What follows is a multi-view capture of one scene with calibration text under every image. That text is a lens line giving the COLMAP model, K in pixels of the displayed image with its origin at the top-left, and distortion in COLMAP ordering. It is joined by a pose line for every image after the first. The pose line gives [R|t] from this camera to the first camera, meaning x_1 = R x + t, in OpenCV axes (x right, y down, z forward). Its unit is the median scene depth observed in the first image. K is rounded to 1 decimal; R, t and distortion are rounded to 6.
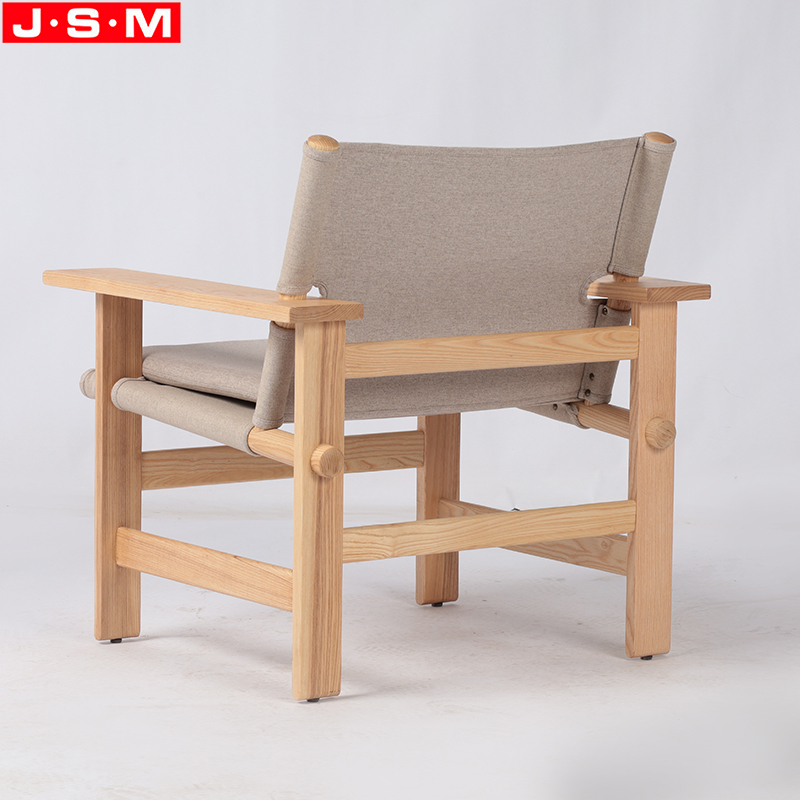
lens RADIAL K [[4182.9, 0, 400.0], [0, 4182.9, 400.0], [0, 0, 1]] dist [0.146991, -24.942641]
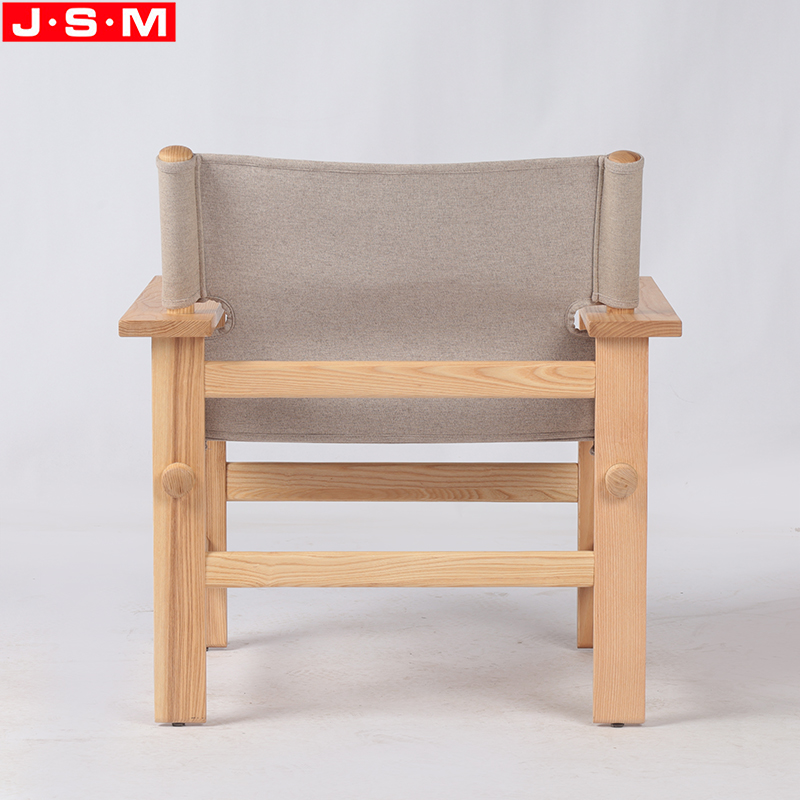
lens RADIAL K [[4182.9, 0, 400.0], [0, 4182.9, 400.0], [0, 0, 1]] dist [0.146991, -24.942641]
pose [[0.770921, 0.060640, -0.634037, 0.616142], [-0.057989, 0.998006, 0.024941, -0.030301], [0.634285, 0.017539, 0.772900, 0.270070]]
